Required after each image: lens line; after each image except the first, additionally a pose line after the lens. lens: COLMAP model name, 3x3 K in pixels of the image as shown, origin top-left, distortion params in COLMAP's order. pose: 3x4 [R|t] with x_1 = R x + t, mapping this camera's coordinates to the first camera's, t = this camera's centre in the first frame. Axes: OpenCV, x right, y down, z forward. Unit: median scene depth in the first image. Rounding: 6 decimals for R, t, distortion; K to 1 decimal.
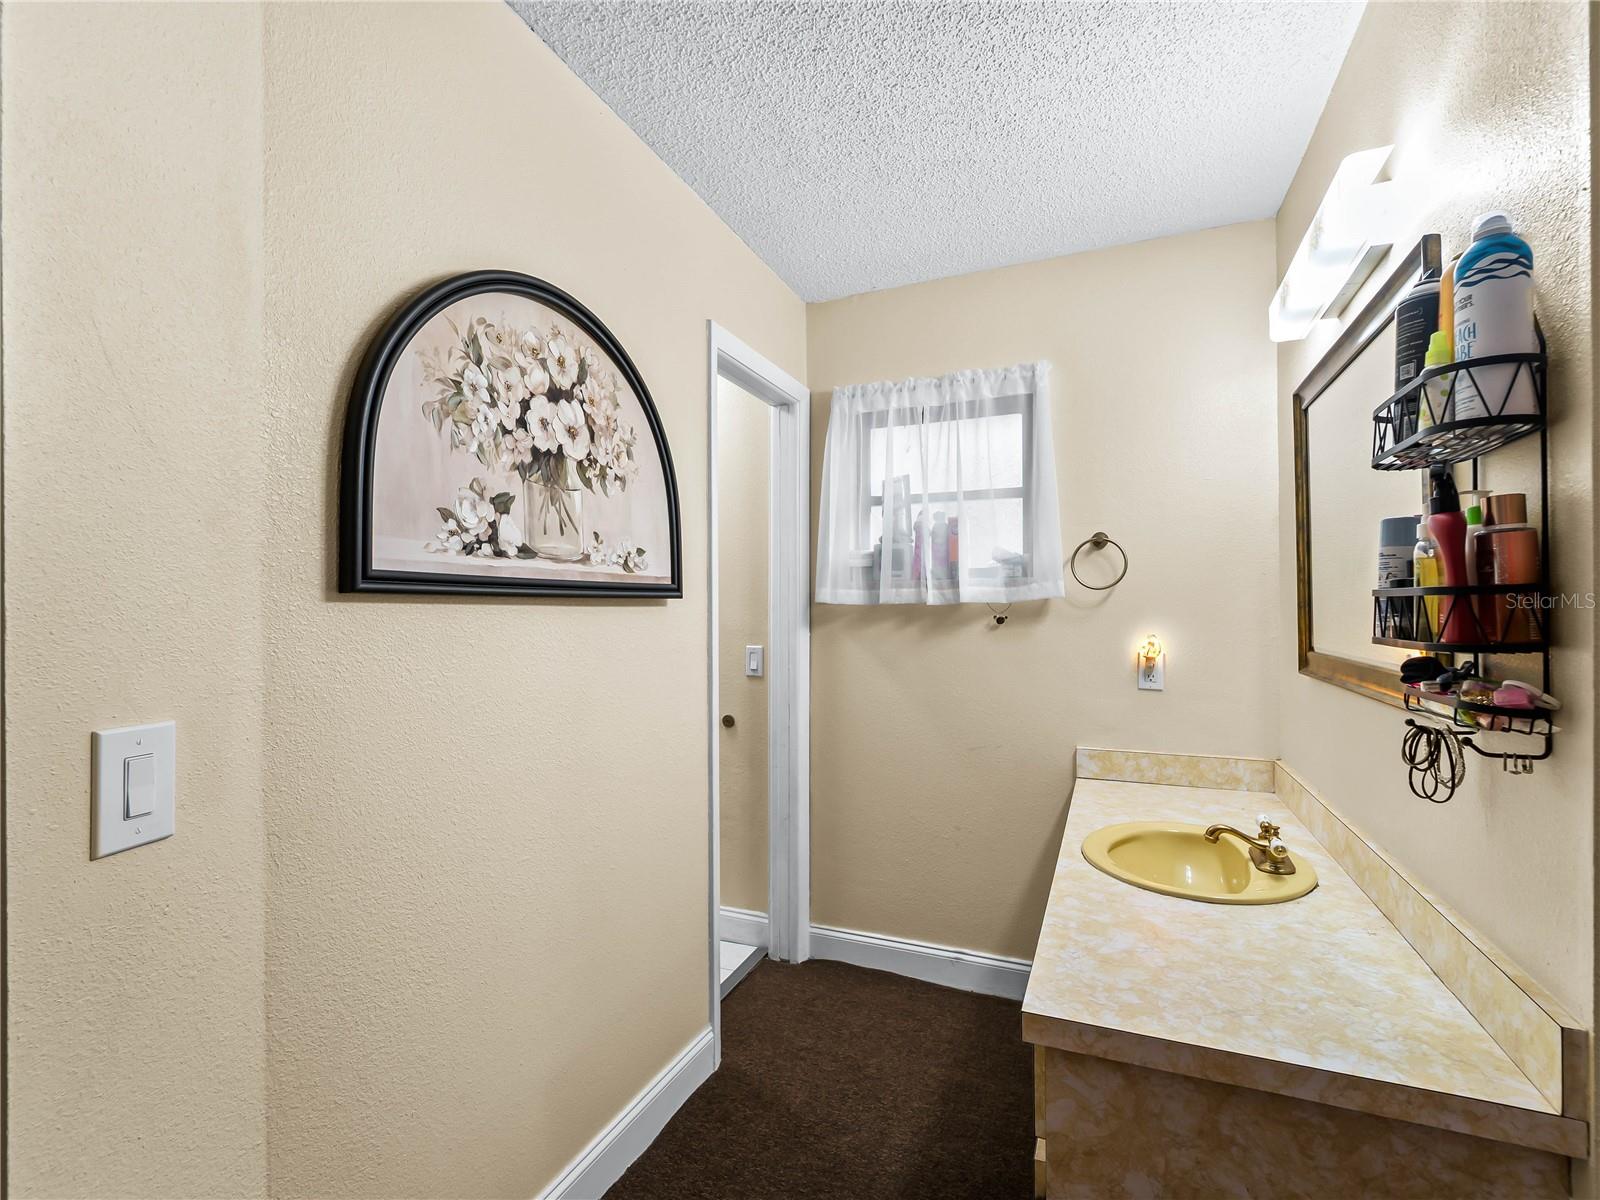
lens RADIAL K [[738.7, 0, 799.5], [0, 738.7, 602.3], [0, 0, 1]] dist [-0.001642, -0.000142]
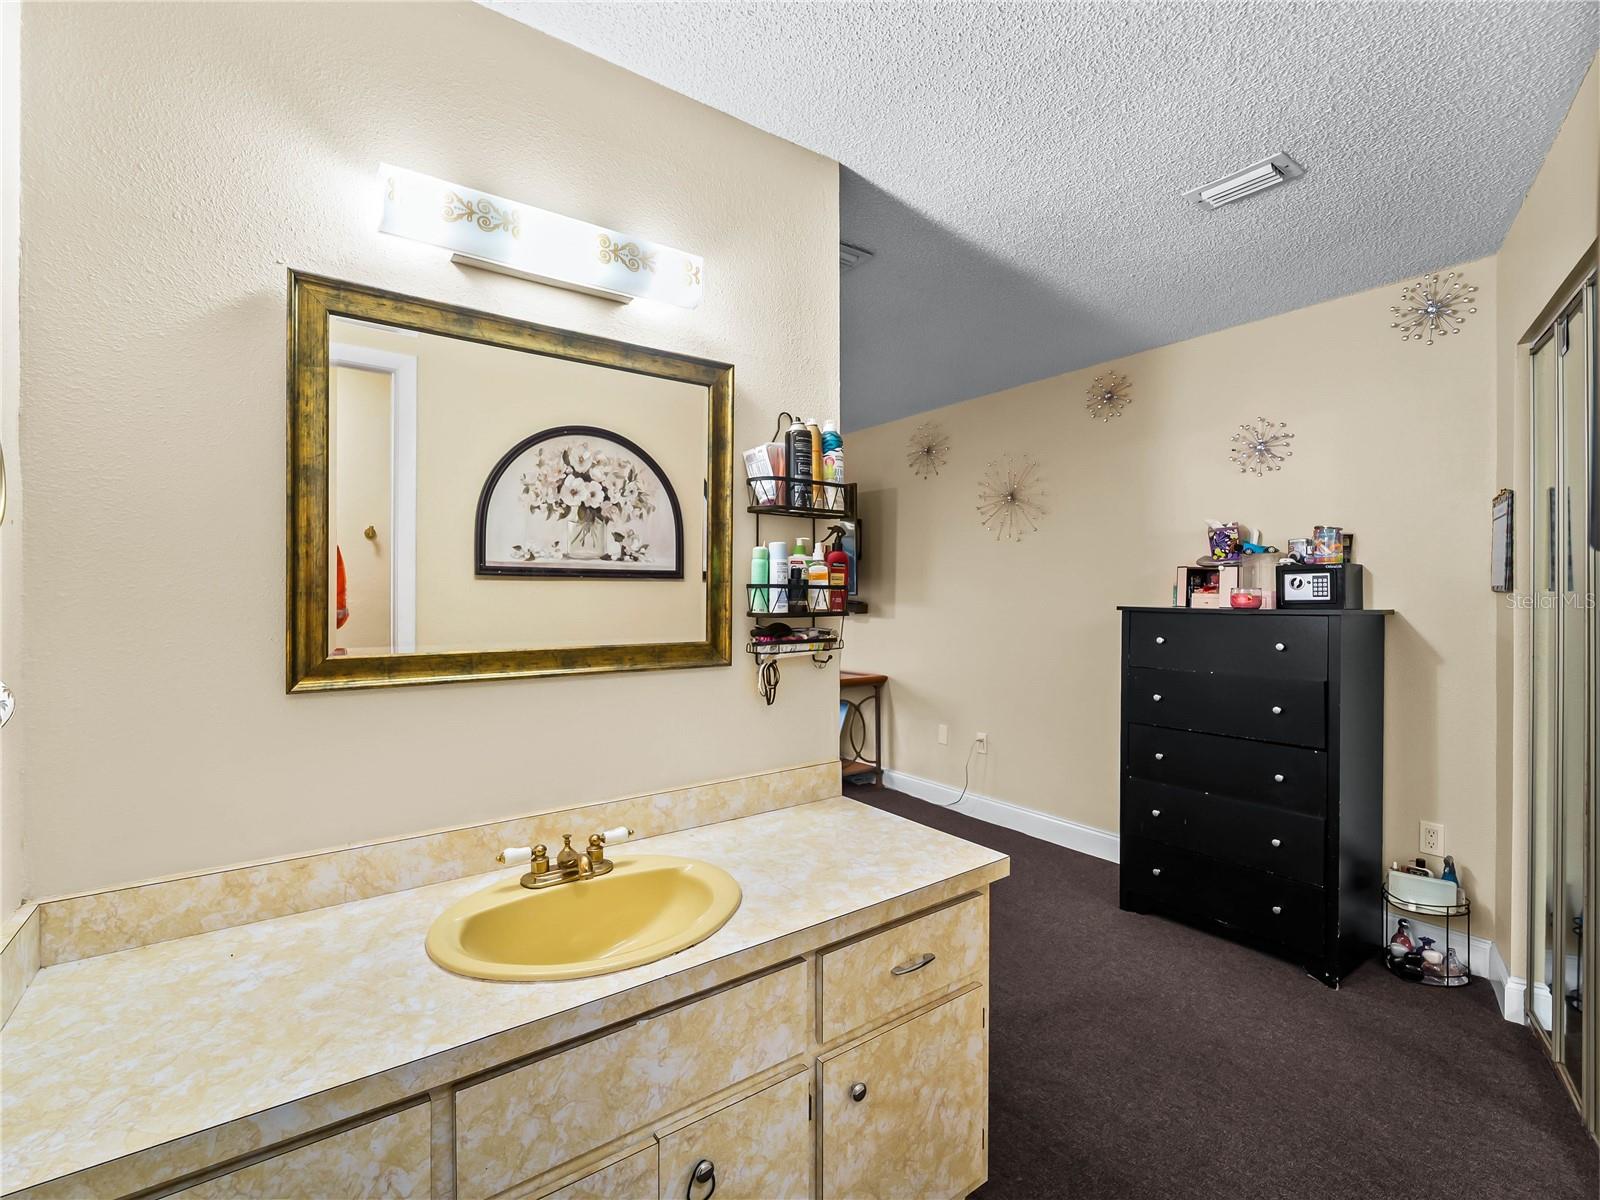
lens RADIAL K [[738.7, 0, 800.4], [0, 738.7, 598.7], [0, 0, 1]] dist [-0.001642, -0.000142]
pose [[-0.861245, 0.001185, 0.508188, -0.092131], [-0.002953, 0.999969, -0.007337, 0.022513], [-0.508181, -0.007820, -0.861215, 2.166794]]
